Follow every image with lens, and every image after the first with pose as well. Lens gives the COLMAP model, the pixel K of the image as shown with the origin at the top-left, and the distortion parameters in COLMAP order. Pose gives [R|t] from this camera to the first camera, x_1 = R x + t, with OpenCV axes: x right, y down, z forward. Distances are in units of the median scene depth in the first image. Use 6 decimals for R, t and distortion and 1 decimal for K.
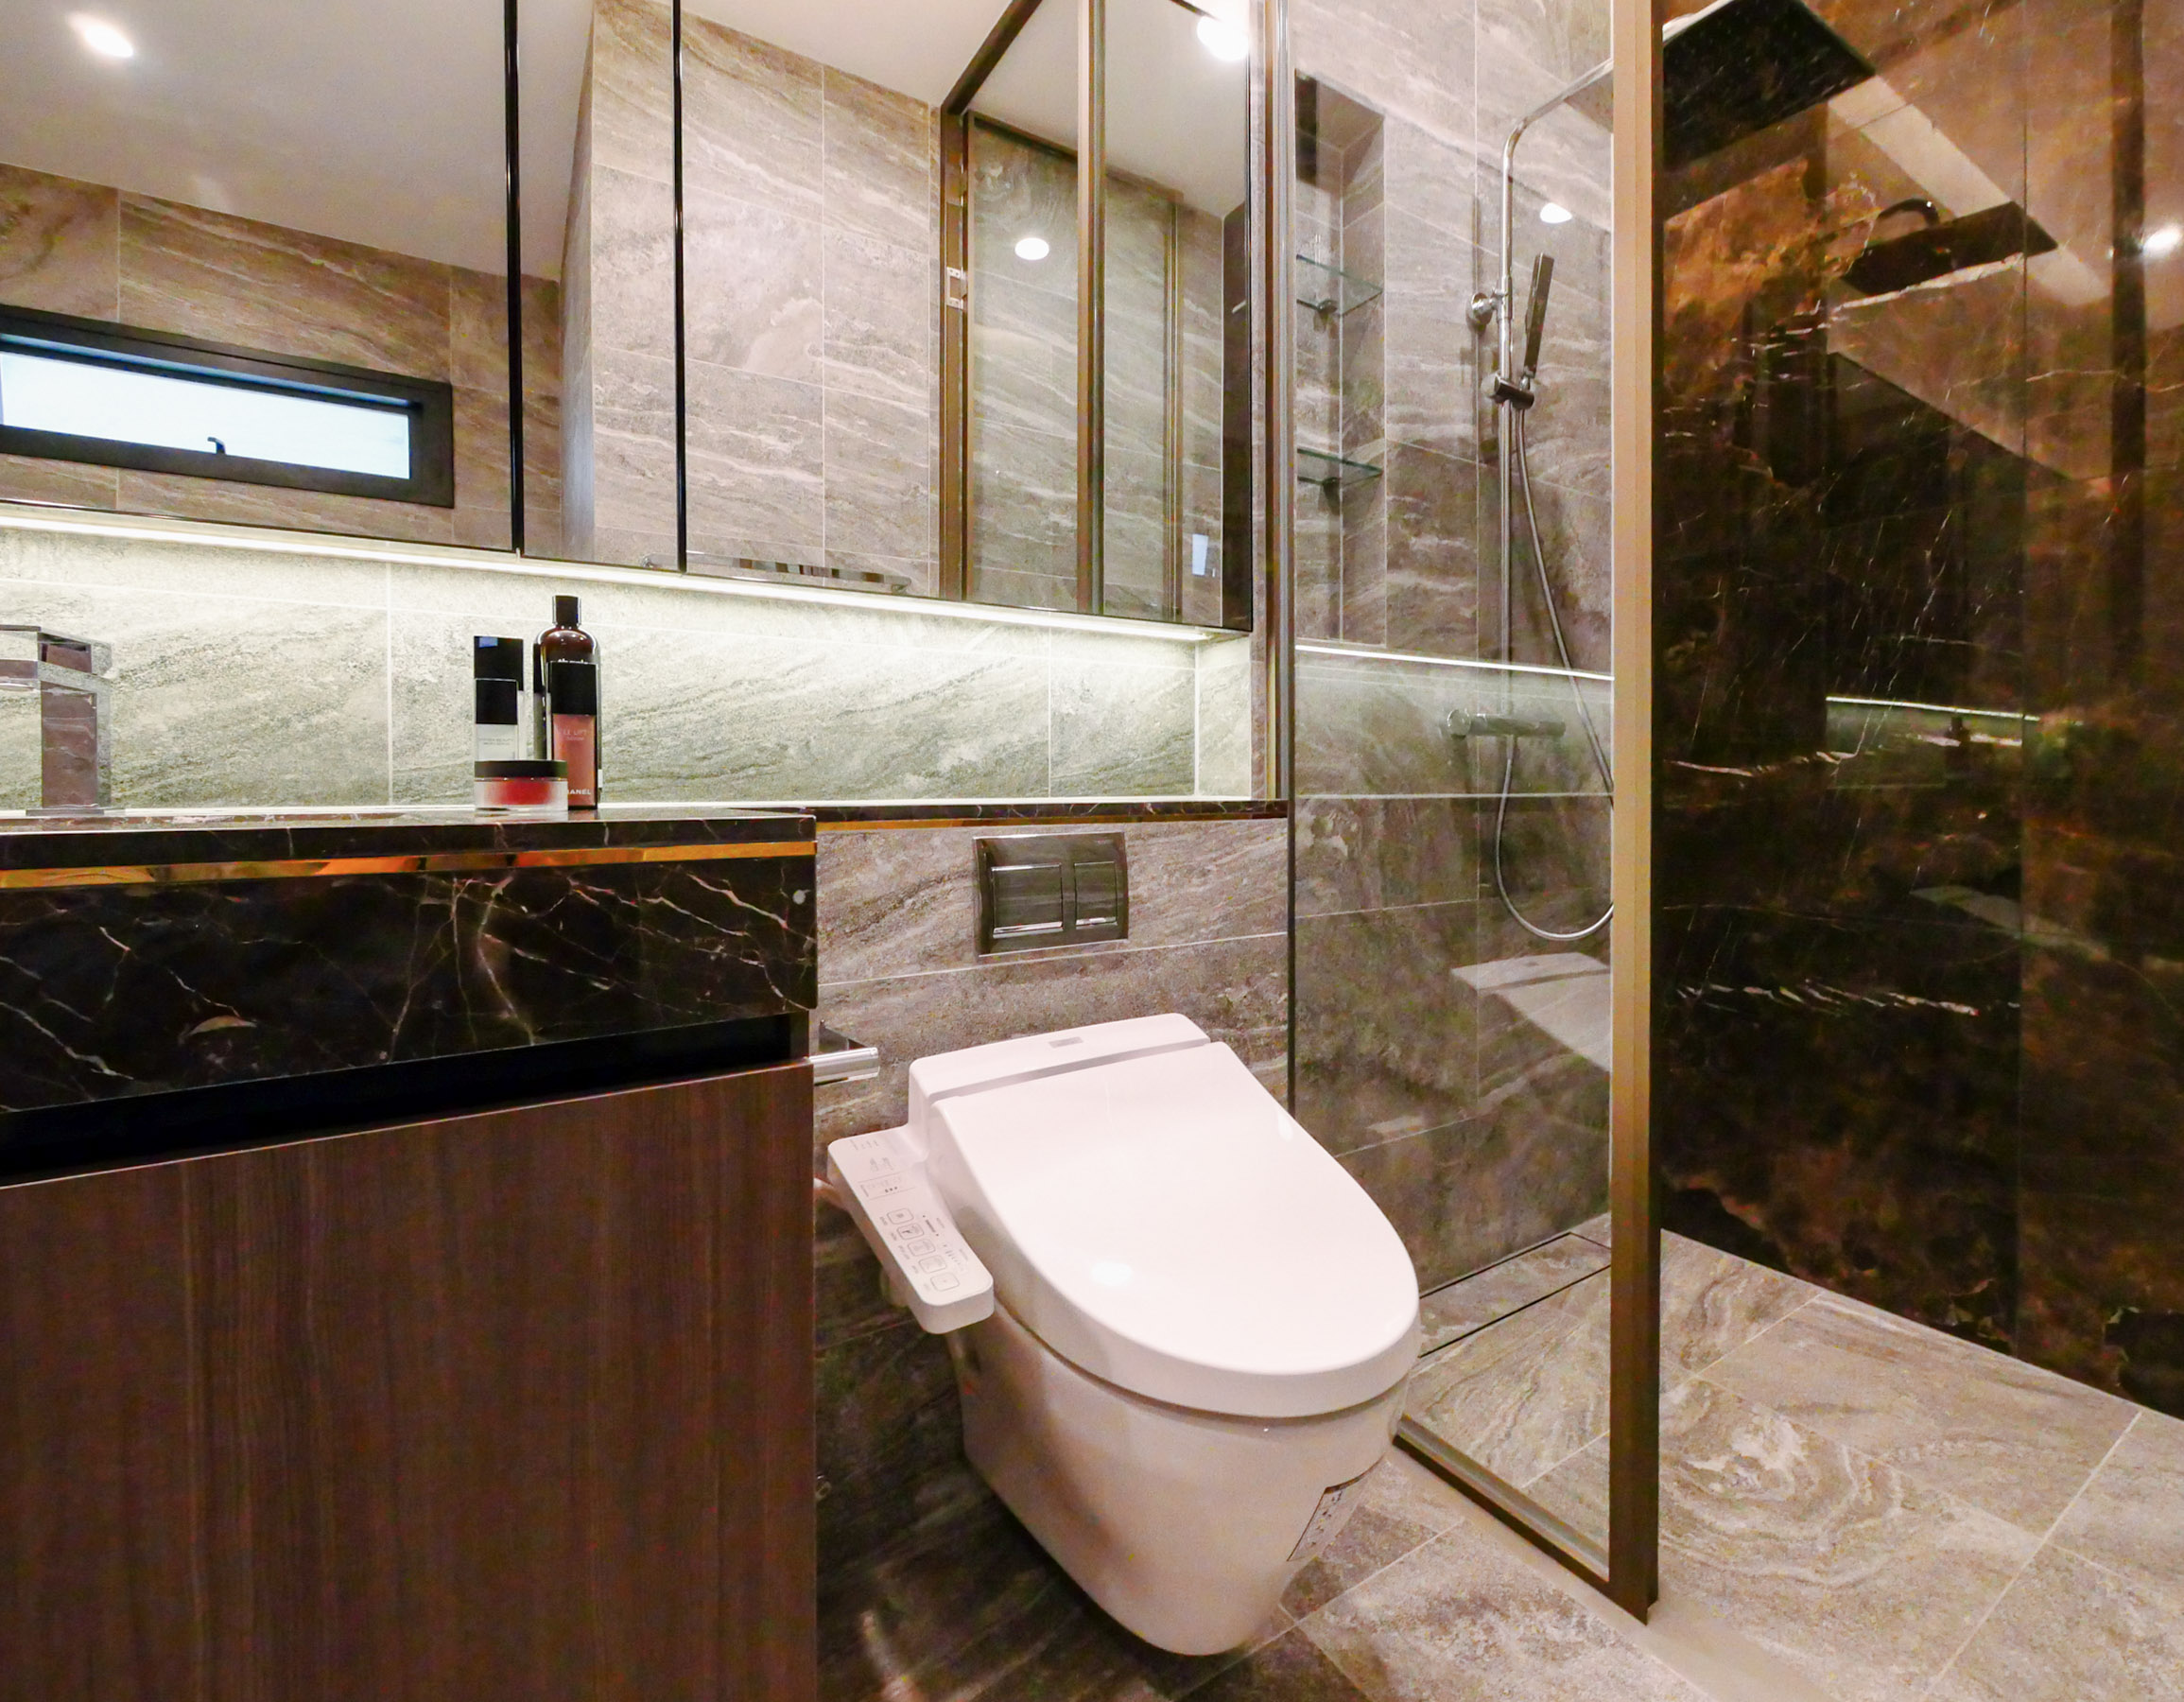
lens RADIAL K [[956.1, 0, 1166.7], [0, 956.1, 809.4], [0, 0, 1]] dist [-0.030393, 0.008729]
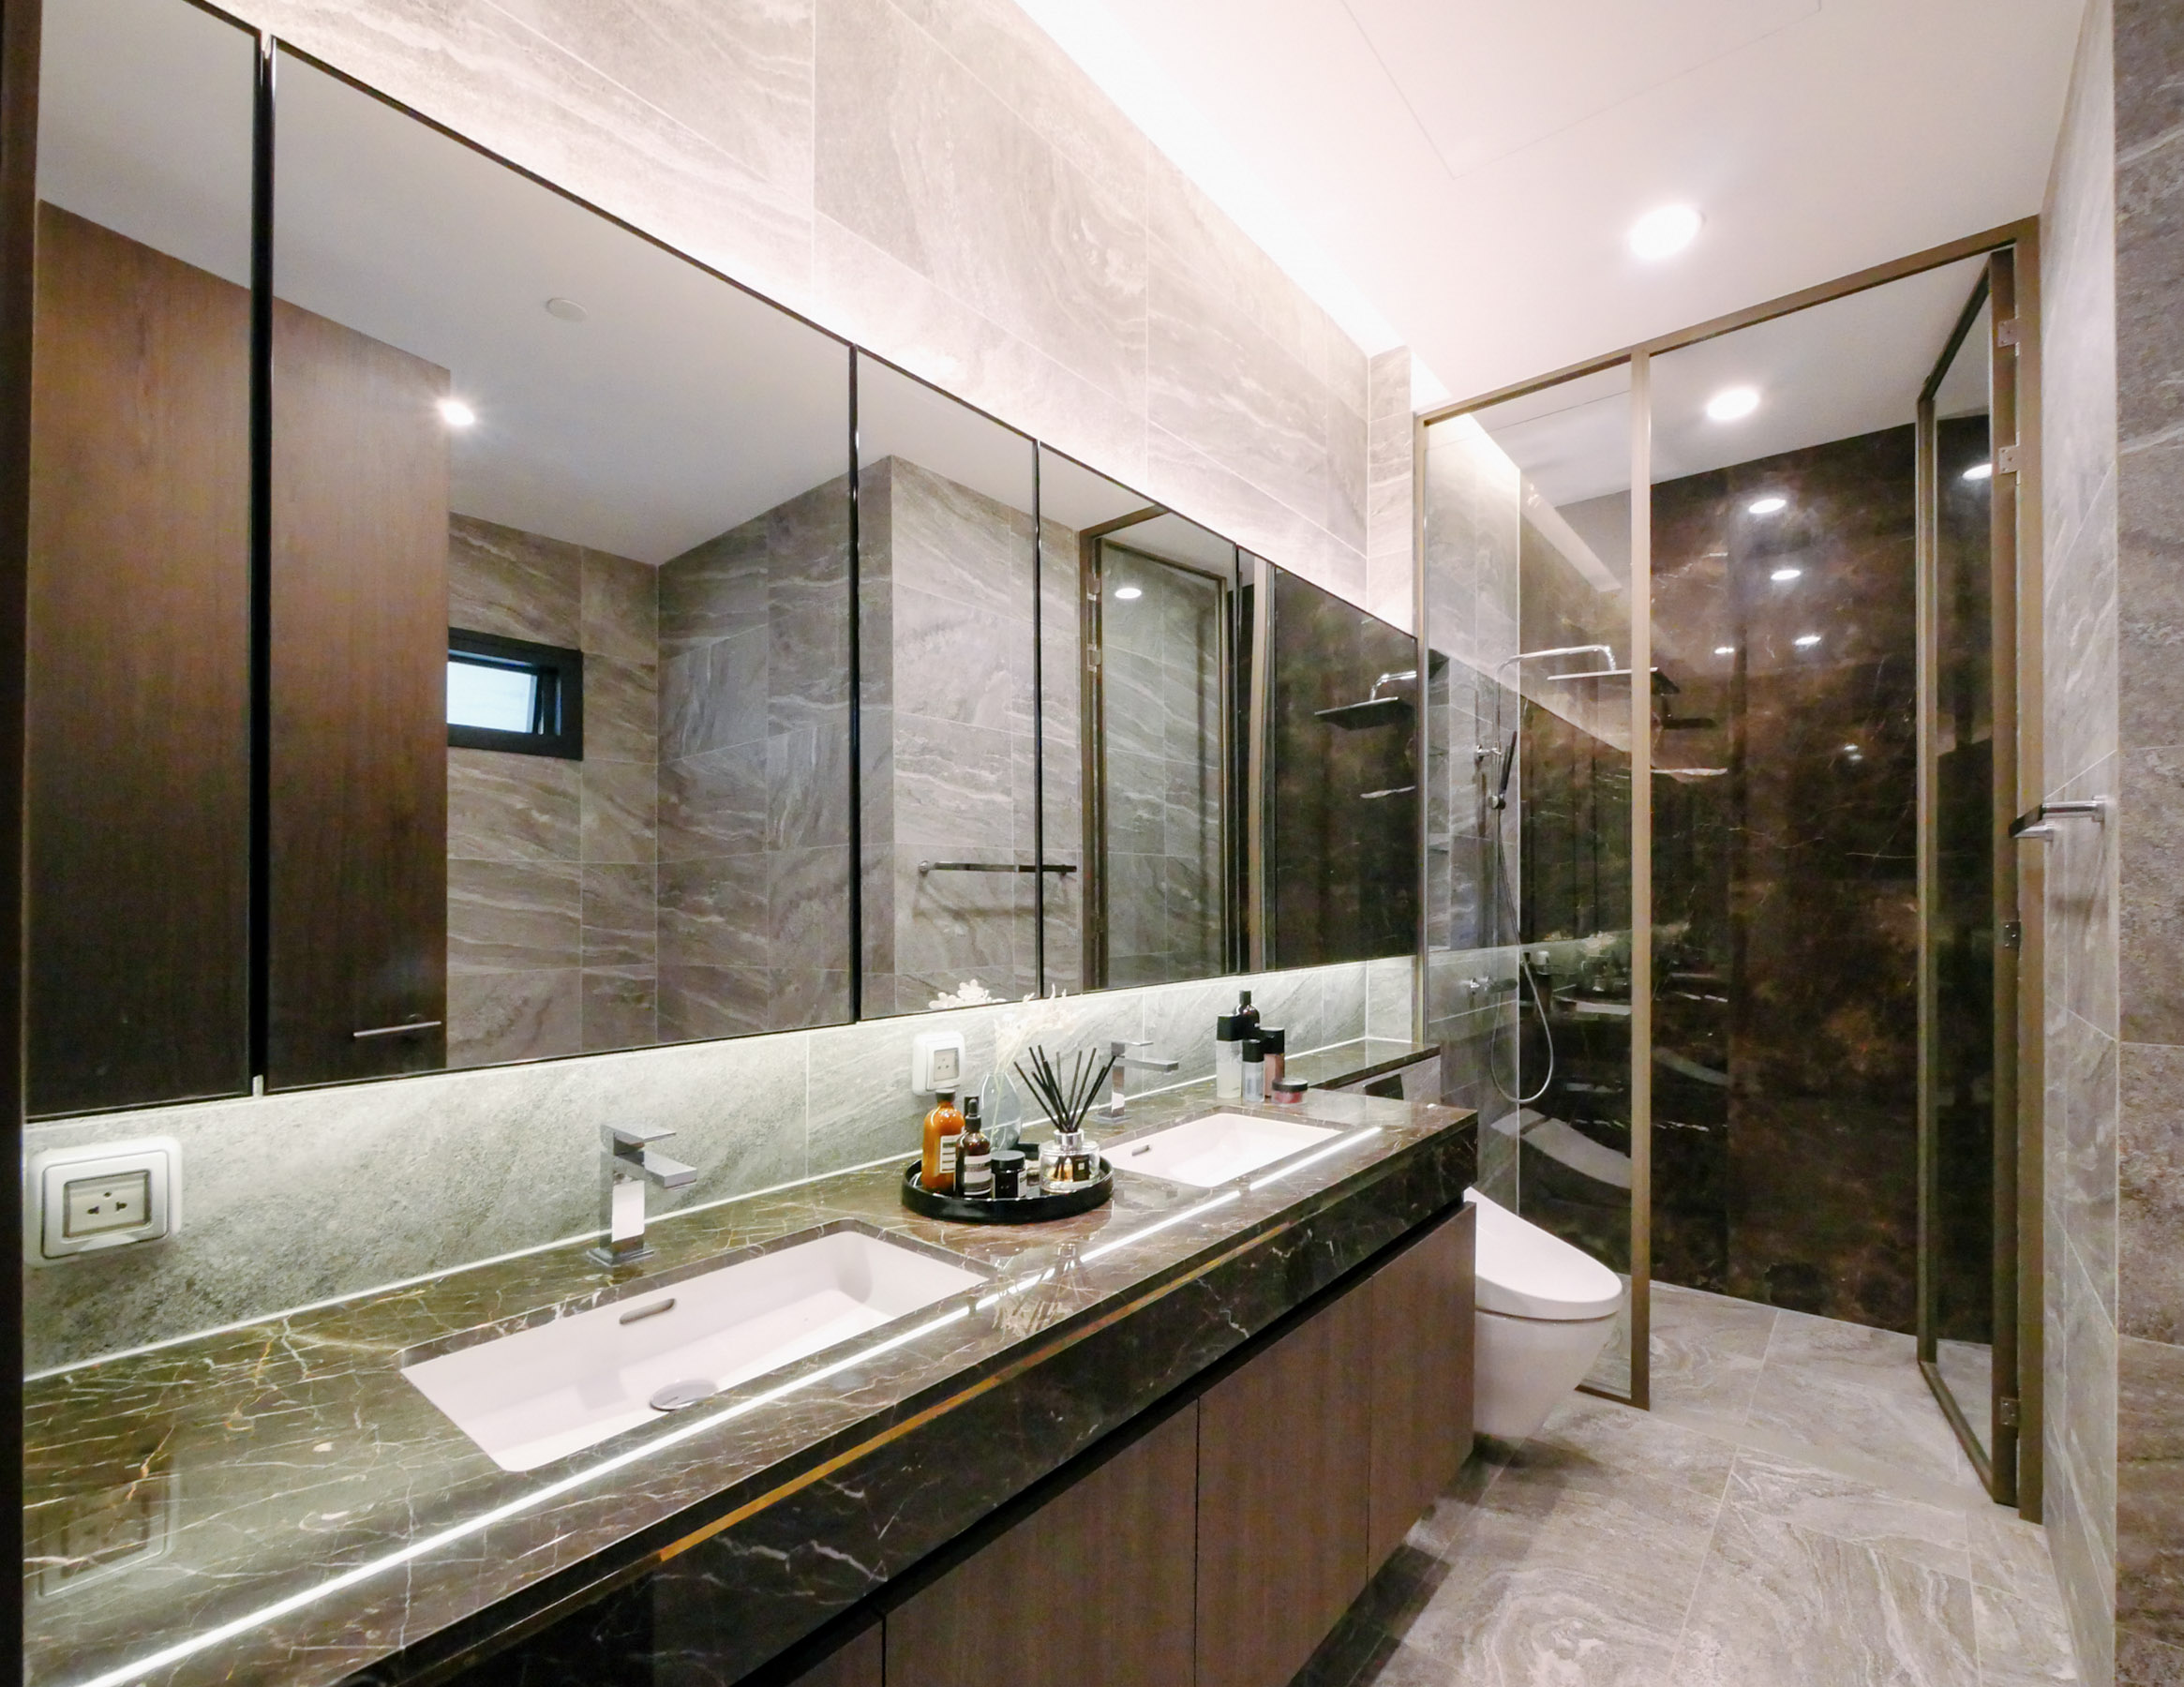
lens RADIAL K [[971.1, 0, 1092.8], [0, 971.1, 912.5], [0, 0, 1]] dist [0.011740, -0.016469]
pose [[0.952237, -0.005432, 0.305312, -0.671182], [0.005540, 0.999985, 0.000513, -0.168482], [-0.305310, 0.001203, 0.952252, -0.387653]]
